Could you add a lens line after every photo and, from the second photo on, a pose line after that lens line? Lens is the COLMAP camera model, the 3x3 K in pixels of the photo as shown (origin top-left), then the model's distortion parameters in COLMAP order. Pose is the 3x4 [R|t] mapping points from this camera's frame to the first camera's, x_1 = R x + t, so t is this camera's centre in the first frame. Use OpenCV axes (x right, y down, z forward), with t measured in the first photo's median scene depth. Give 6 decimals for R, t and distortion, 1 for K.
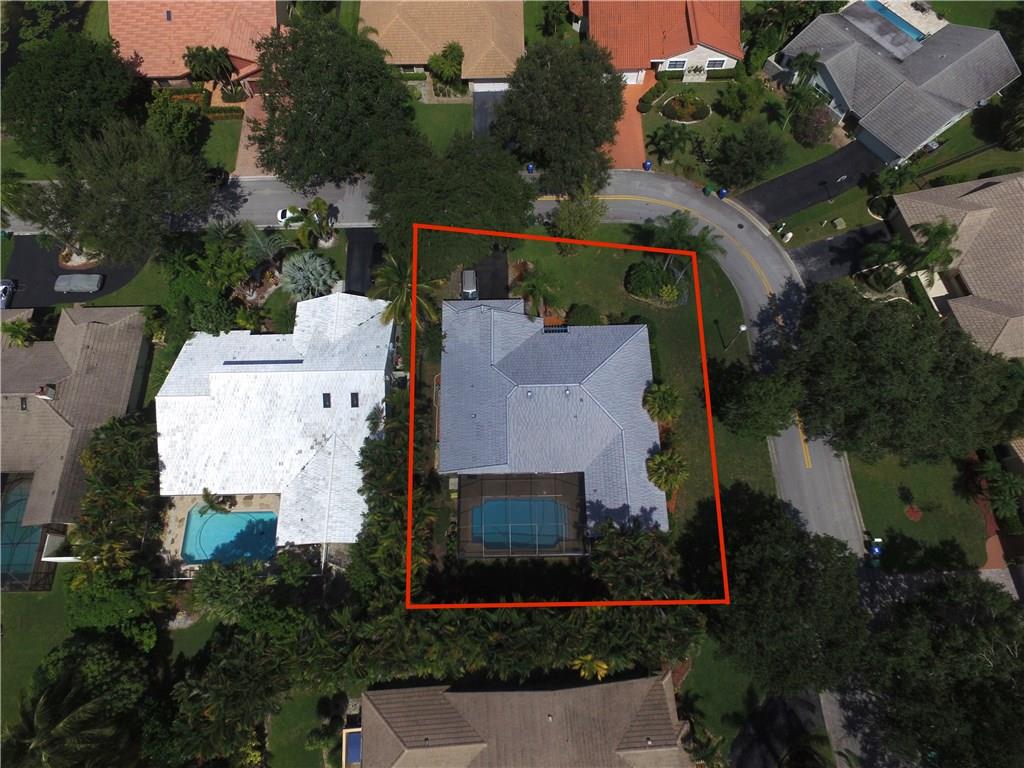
lens RADIAL K [[602.9, 0, 512.0], [0, 602.9, 384.0], [0, 0, 1]] dist [-0.004710, 0.016008]
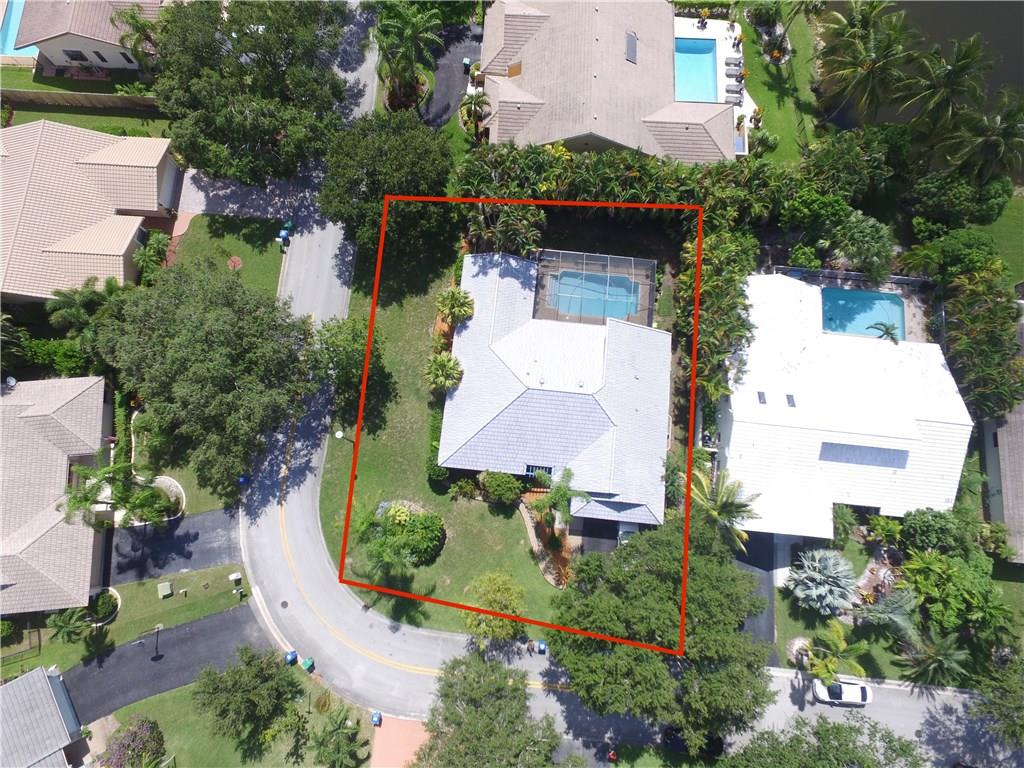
lens RADIAL K [[602.9, 0, 512.0], [0, 602.9, 384.0], [0, 0, 1]] dist [-0.004710, 0.016008]
pose [[-0.992686, -0.116760, 0.030685, 0.105709], [0.114259, -0.826605, 0.551062, -0.511562], [-0.038977, 0.550538, 0.833900, 0.187783]]
